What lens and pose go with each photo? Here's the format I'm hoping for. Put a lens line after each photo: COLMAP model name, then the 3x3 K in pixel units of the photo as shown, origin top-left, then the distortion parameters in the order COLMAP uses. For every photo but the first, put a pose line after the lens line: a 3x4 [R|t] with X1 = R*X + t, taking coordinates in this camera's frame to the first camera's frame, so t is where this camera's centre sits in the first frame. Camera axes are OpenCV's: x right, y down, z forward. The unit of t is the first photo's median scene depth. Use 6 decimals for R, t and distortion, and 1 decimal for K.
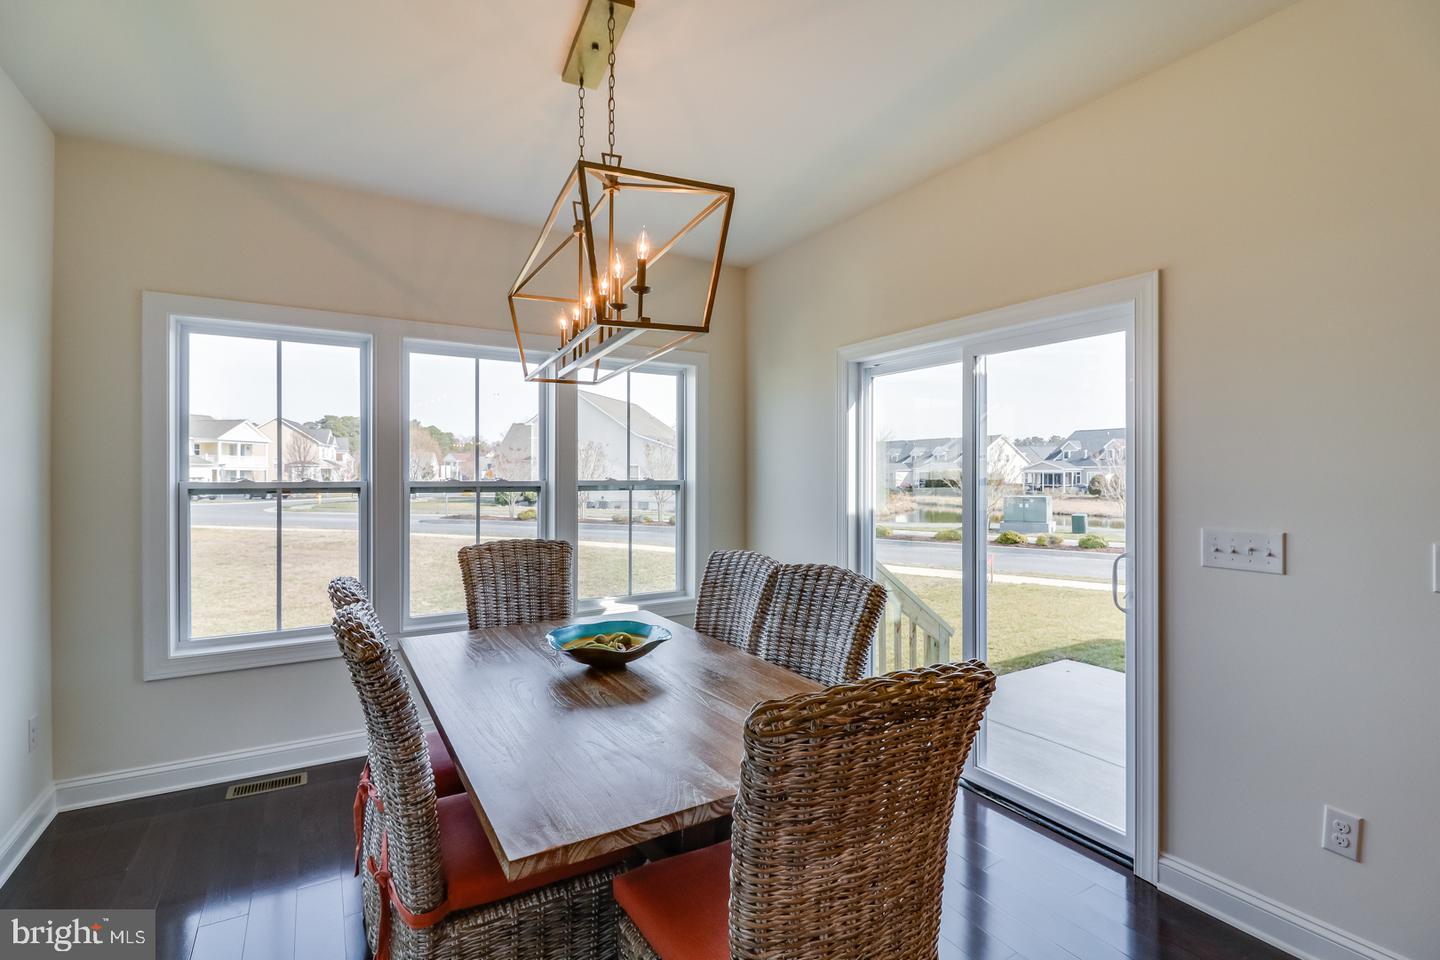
lens RADIAL K [[661.3, 0, 720.0], [0, 661.3, 480.0], [0, 0, 1]] dist [0.002126, 0.000141]
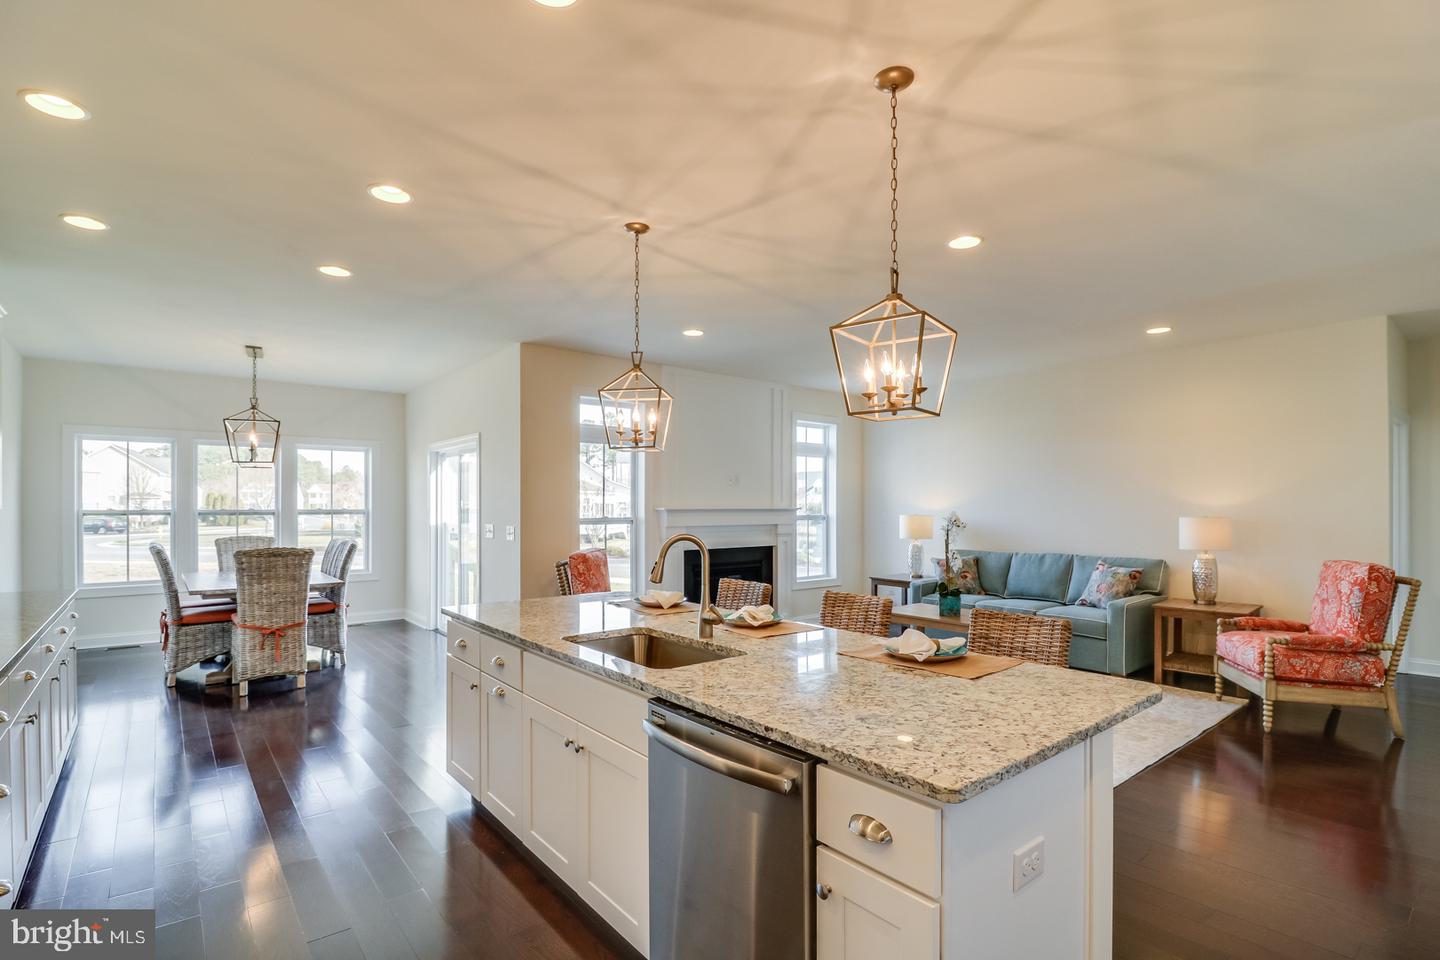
lens RADIAL K [[688.2, 0, 733.8], [0, 688.2, 504.6], [0, 0, 1]] dist [-0.014044, -0.000907]
pose [[0.988156, -0.004084, 0.153399, 0.799860], [0.005586, 0.999941, -0.009363, 0.013506], [-0.153352, 0.010109, 0.988120, -1.265590]]
